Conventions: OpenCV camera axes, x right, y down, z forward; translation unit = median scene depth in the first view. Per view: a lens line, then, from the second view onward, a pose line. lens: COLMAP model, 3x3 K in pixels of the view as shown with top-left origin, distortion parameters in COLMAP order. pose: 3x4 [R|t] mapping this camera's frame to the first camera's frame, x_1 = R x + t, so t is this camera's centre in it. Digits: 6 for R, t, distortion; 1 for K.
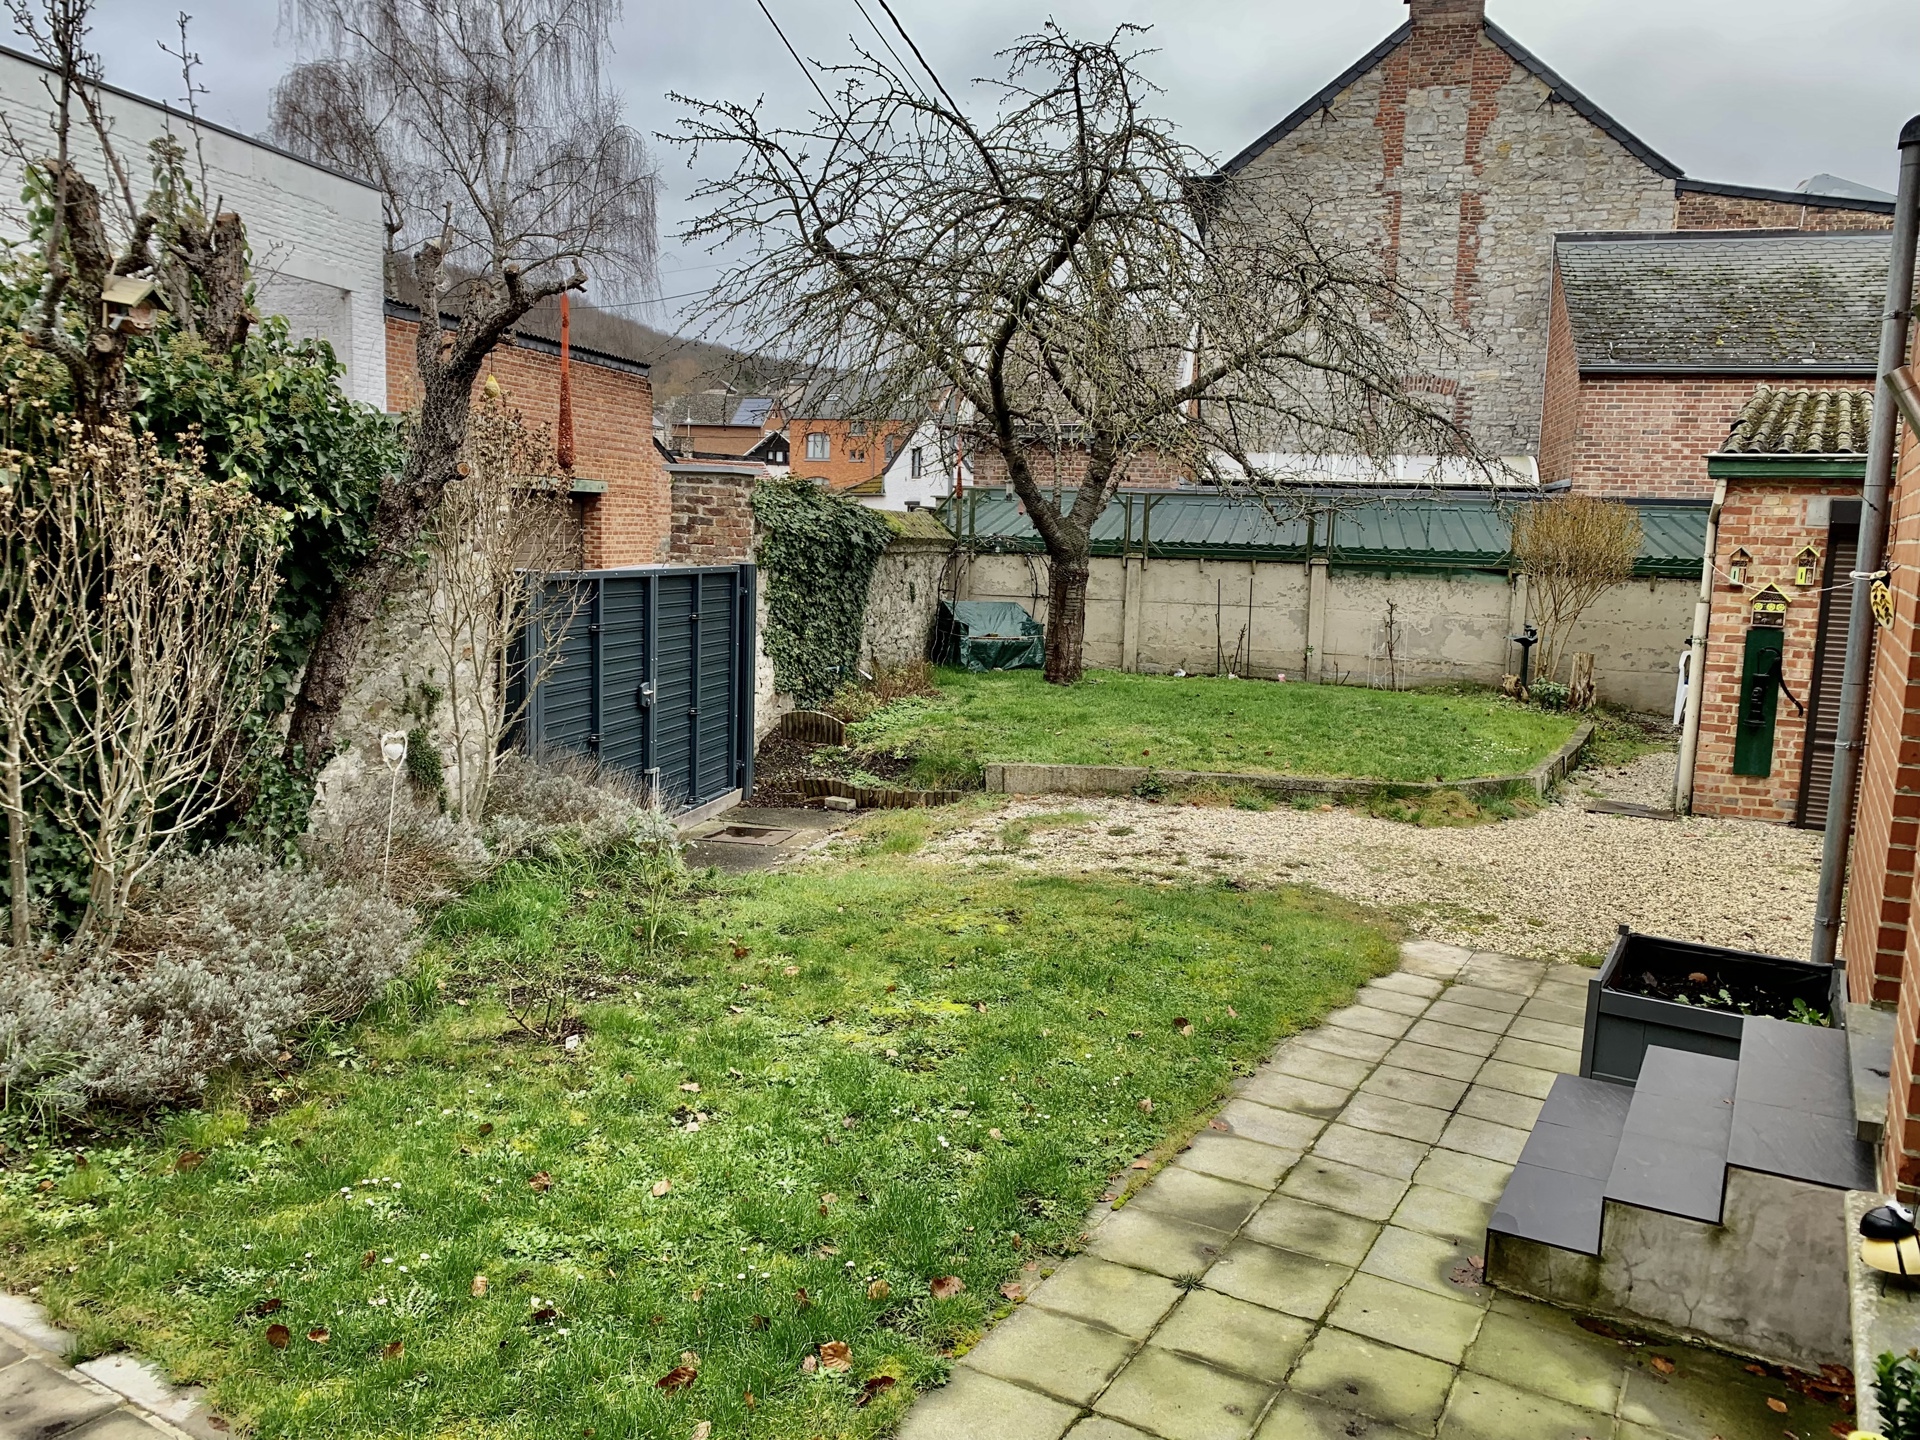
lens RADIAL K [[1452.6, 0, 953.5], [0, 1452.6, 711.3], [0, 0, 1]] dist [0.022602, -0.008380]
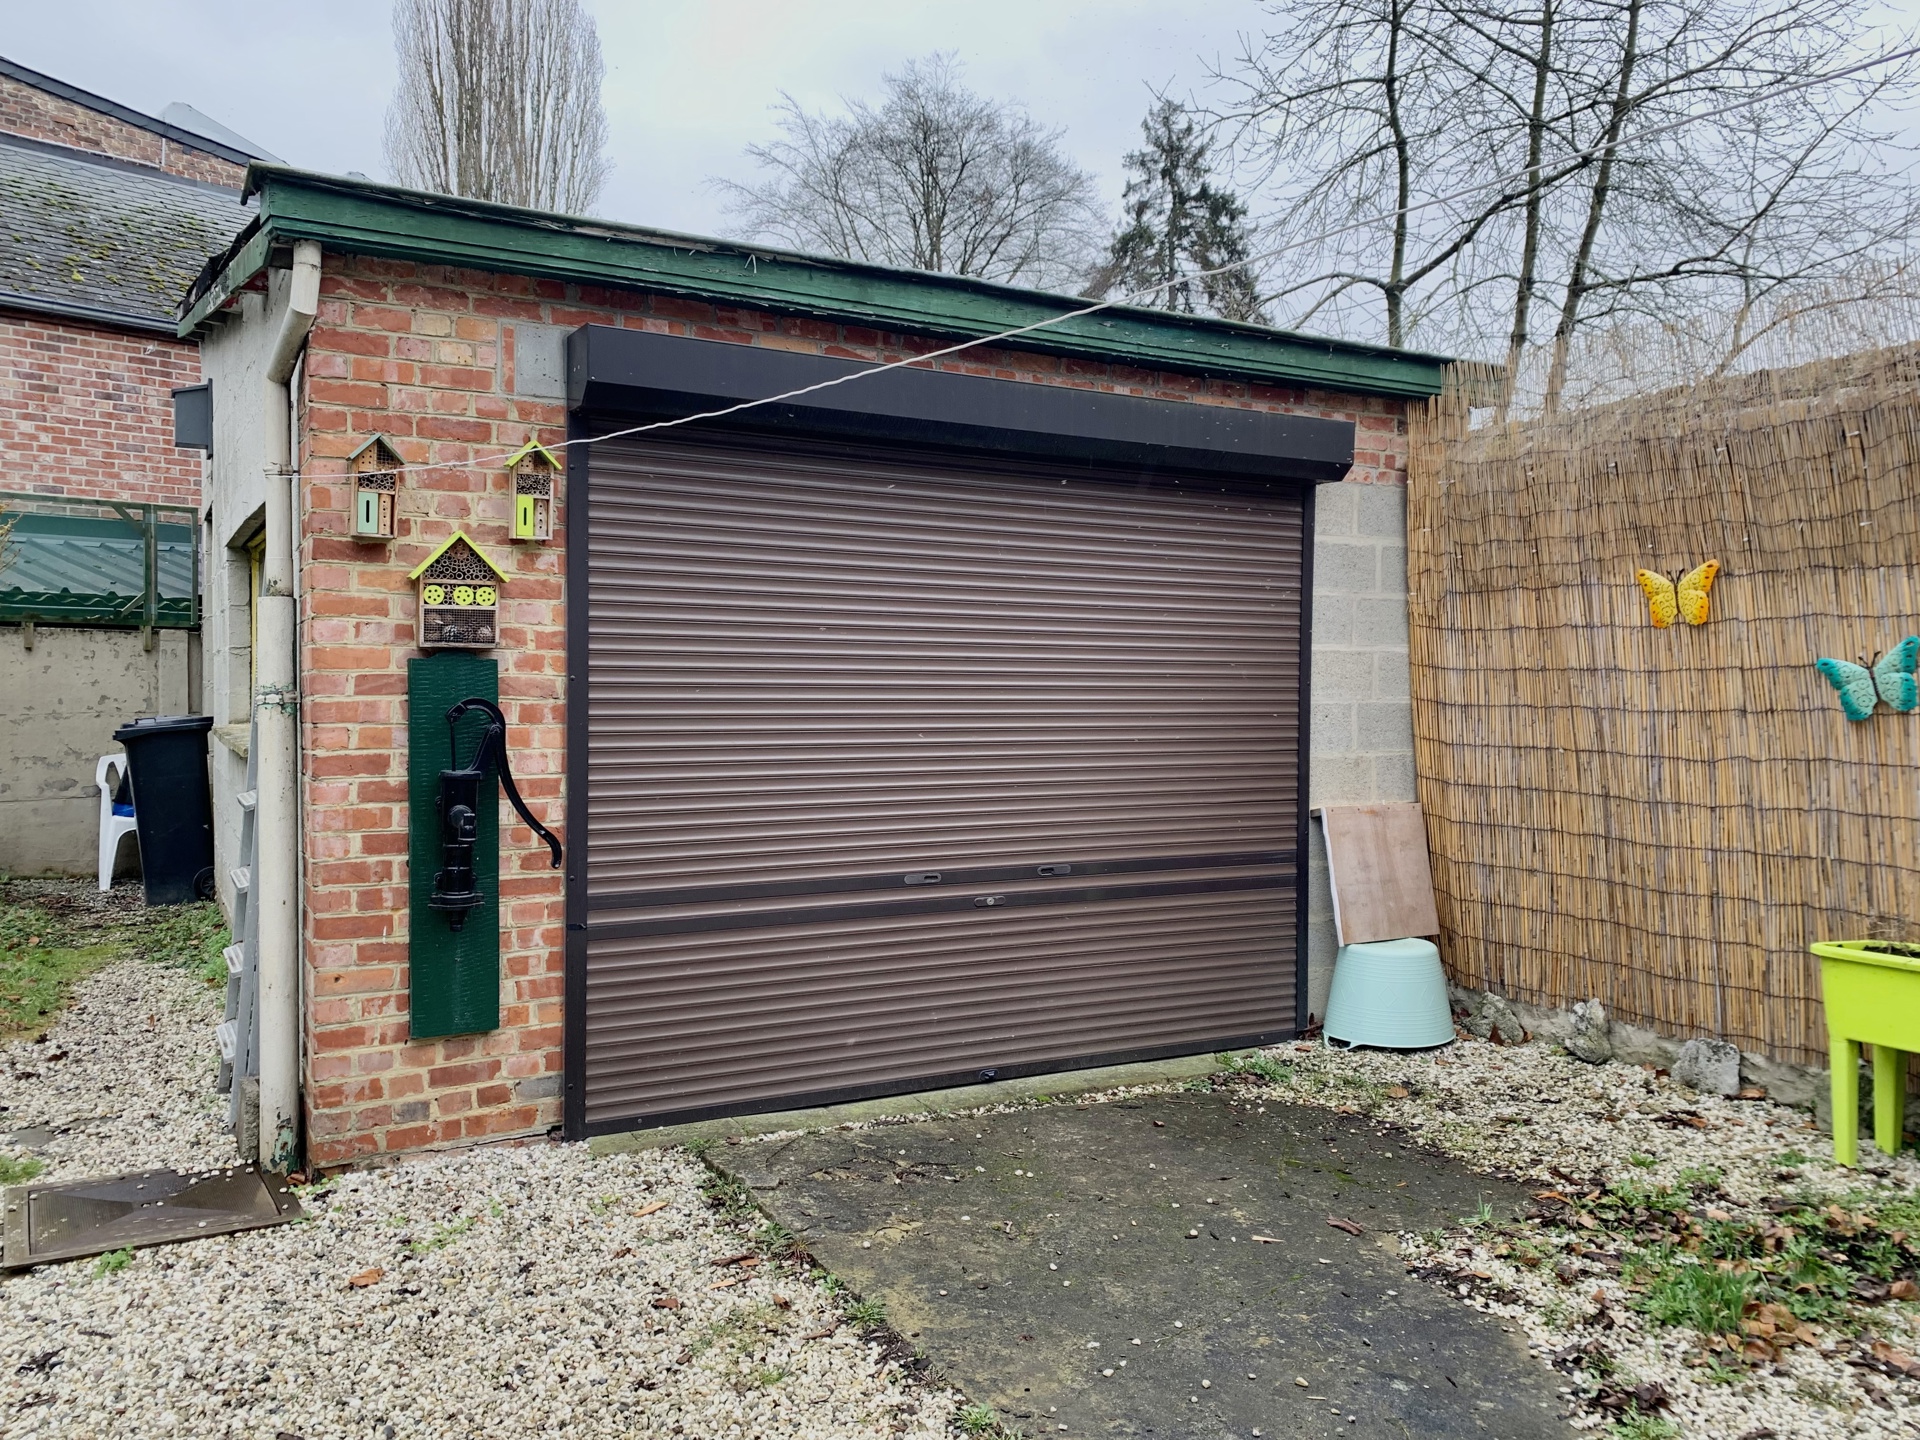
lens RADIAL K [[1452.6, 0, 953.5], [0, 1452.6, 711.3], [0, 0, 1]] dist [0.022602, -0.008380]
pose [[0.501177, -0.048939, 0.863960, 0.285135], [0.117926, 0.992948, -0.012162, -0.020624], [-0.857272, 0.107978, 0.503414, 0.688217]]
